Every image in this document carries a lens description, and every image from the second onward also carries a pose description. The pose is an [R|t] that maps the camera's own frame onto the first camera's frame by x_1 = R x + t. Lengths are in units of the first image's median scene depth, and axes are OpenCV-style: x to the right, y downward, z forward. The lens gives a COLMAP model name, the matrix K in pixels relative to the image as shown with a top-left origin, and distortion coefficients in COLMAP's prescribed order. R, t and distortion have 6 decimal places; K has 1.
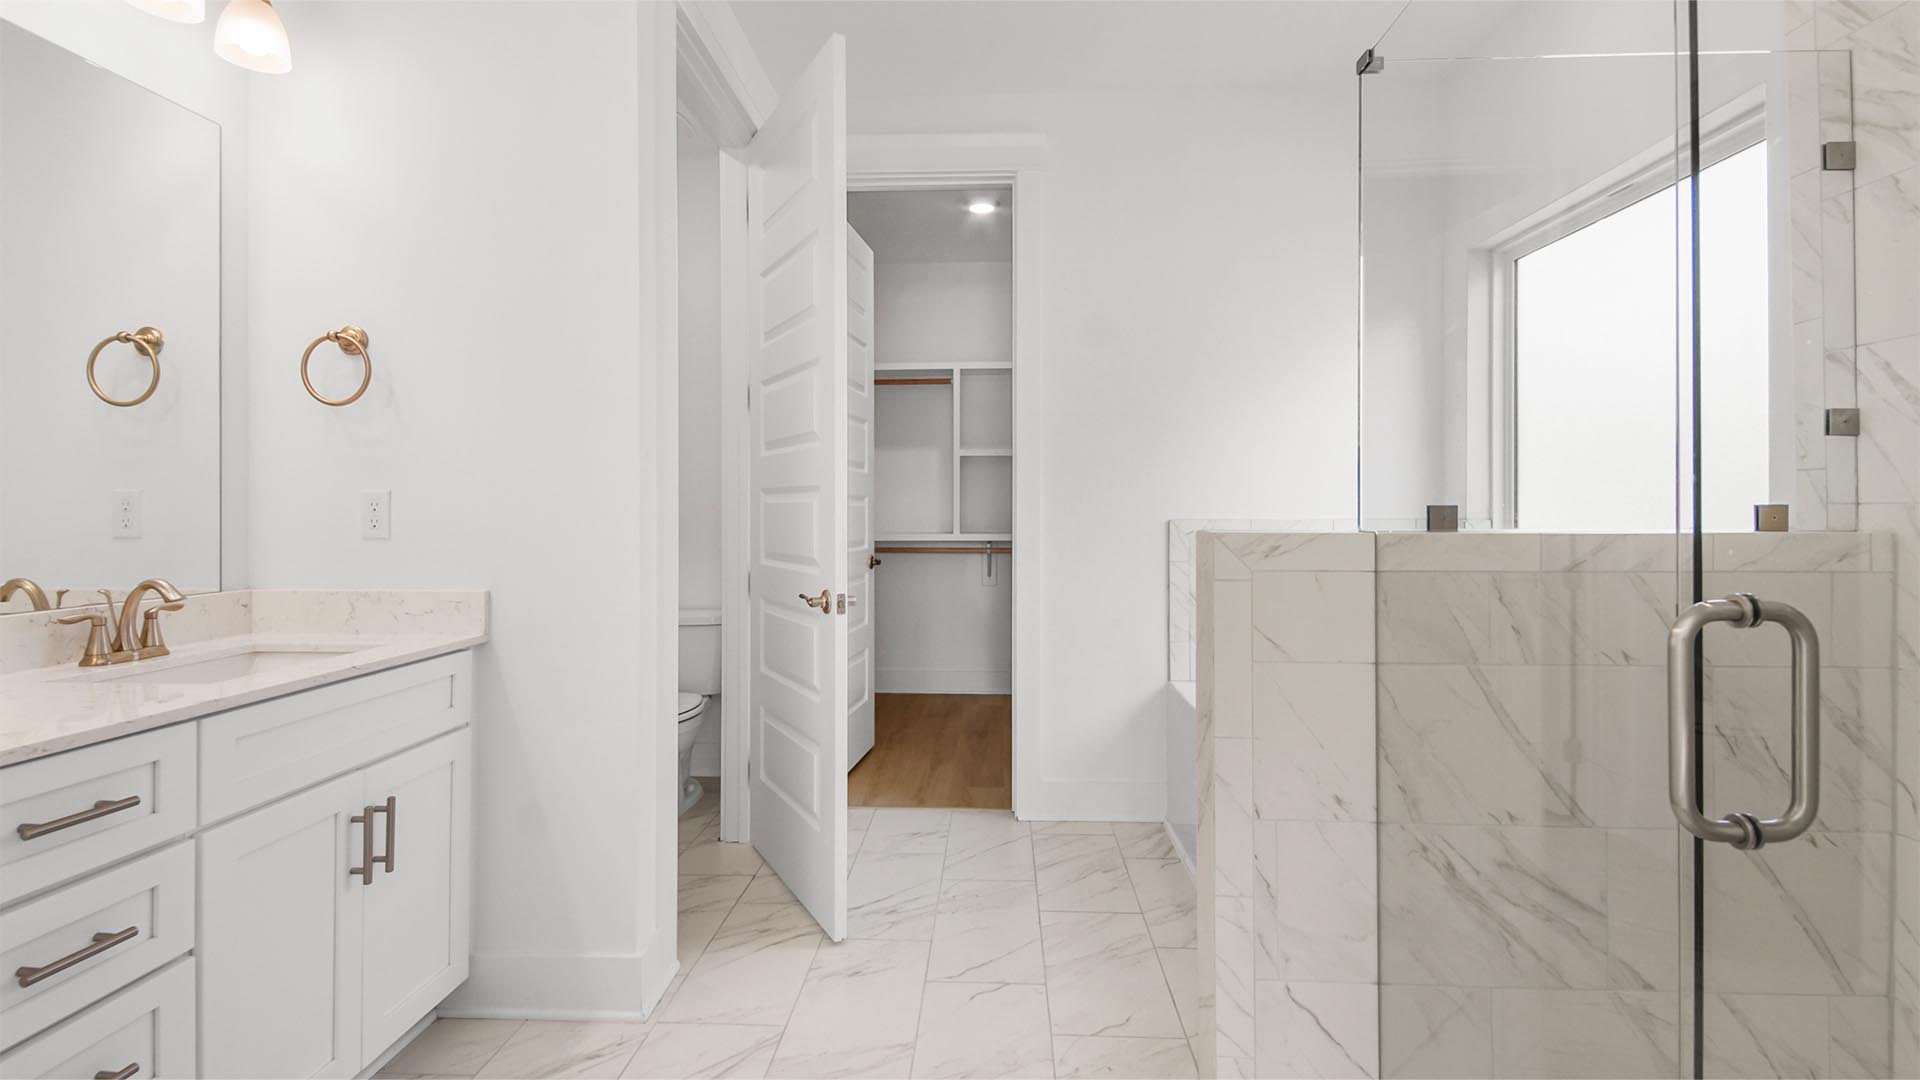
lens RADIAL K [[867.4, 0, 959.9], [0, 867.4, 506.4], [0, 0, 1]] dist [-0.014652, -0.000765]
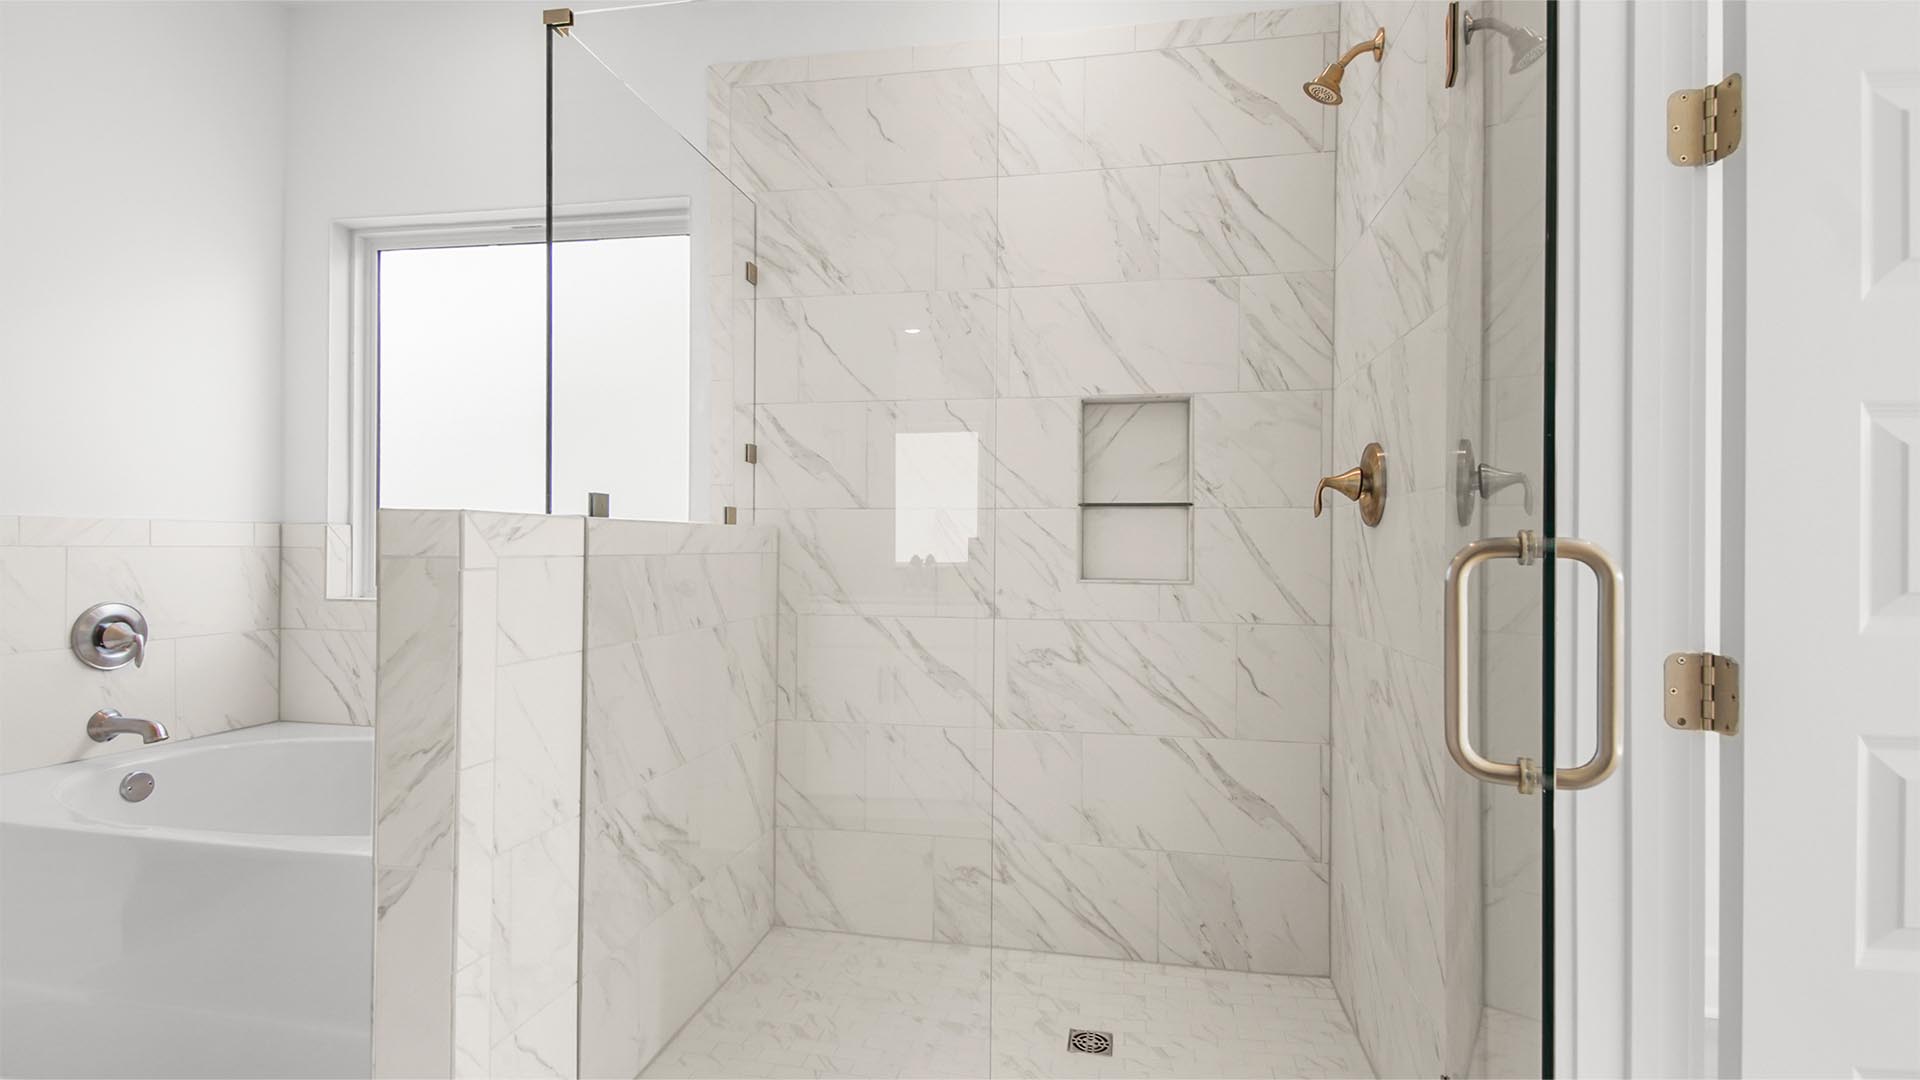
lens RADIAL K [[854.3, 0, 967.8], [0, 854.3, 552.3], [0, 0, 1]] dist [0.031651, -0.016938]
pose [[0.137698, -0.008867, 0.990435, -0.408300], [-0.010159, 0.999895, 0.010364, 0.055496], [-0.990422, -0.011489, 0.137593, 0.429980]]
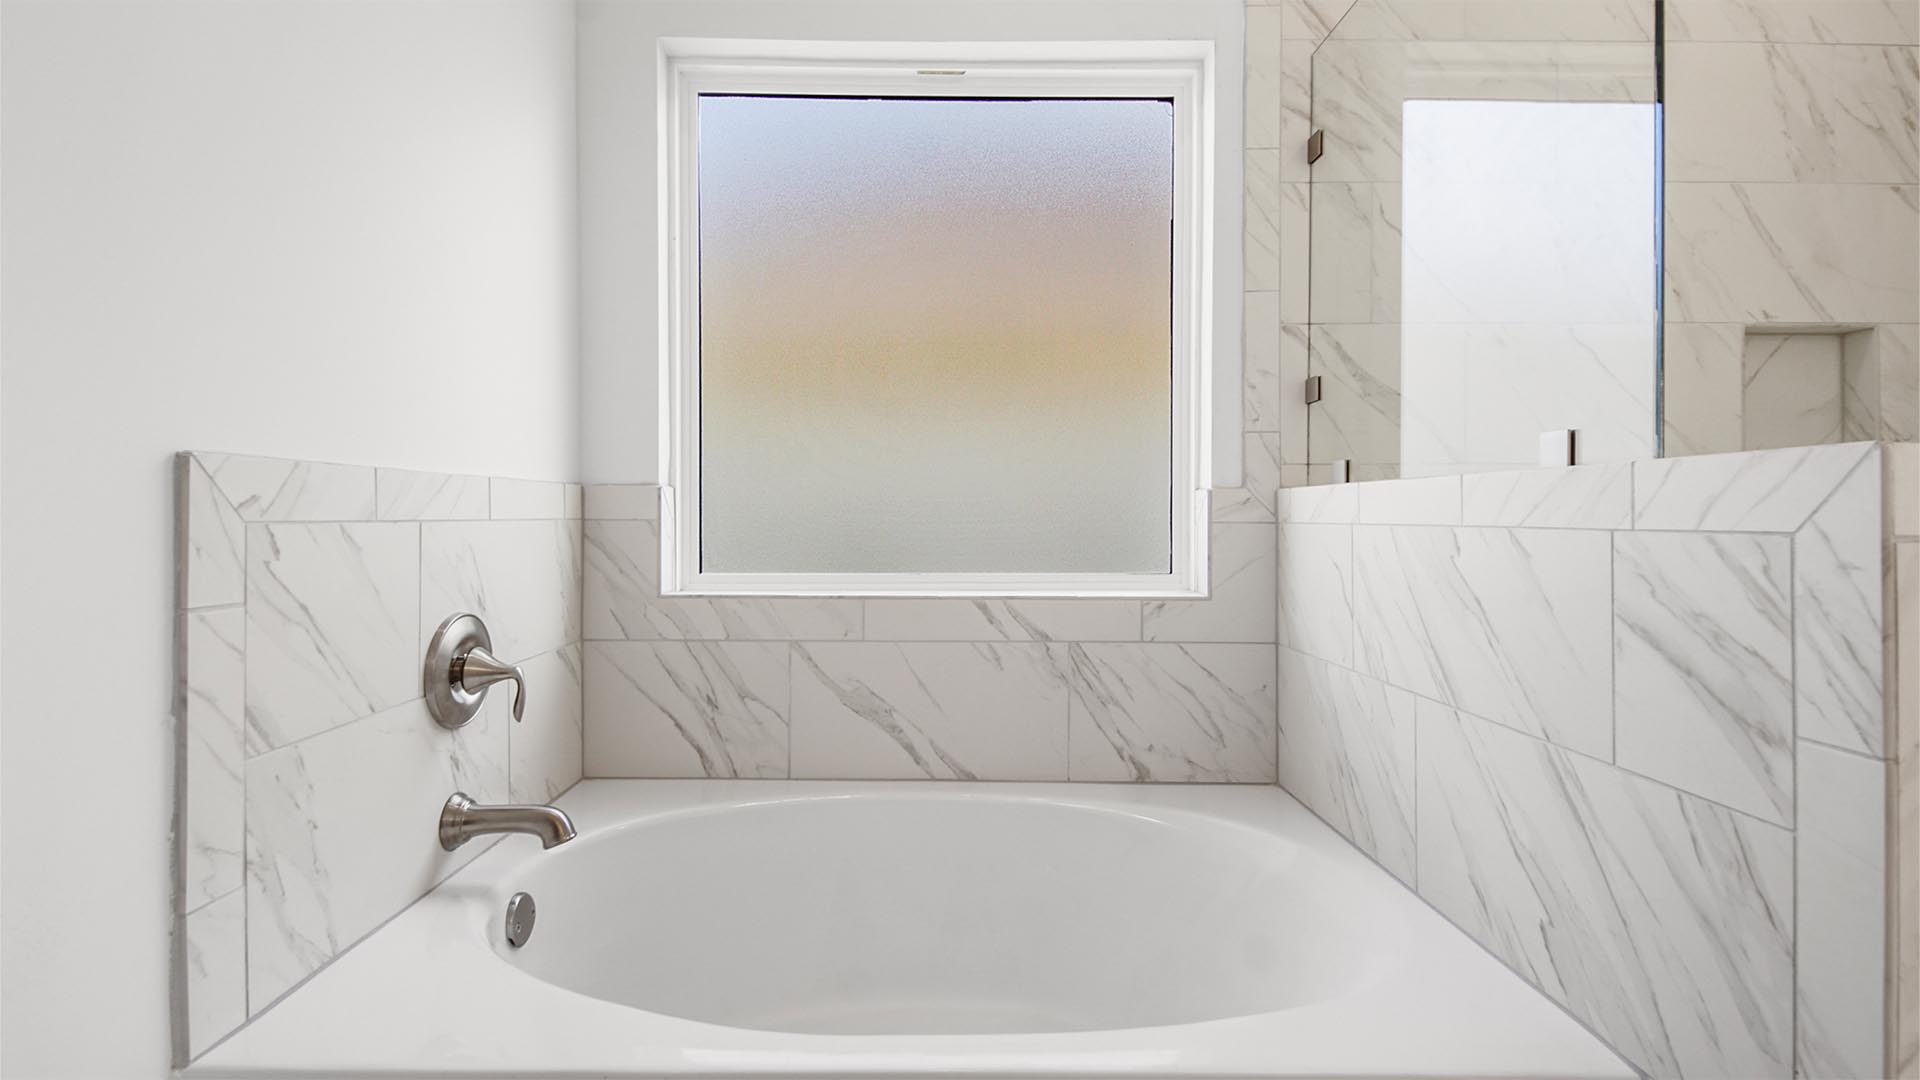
lens RADIAL K [[845.0, 0, 957.9], [0, 845.0, 514.3], [0, 0, 1]] dist [0.026602, -0.017887]
pose [[-0.031795, -0.002286, 0.999492, -0.050879], [-0.005458, 0.999983, 0.002113, 0.064255], [-0.999480, -0.005388, -0.031807, 1.541981]]
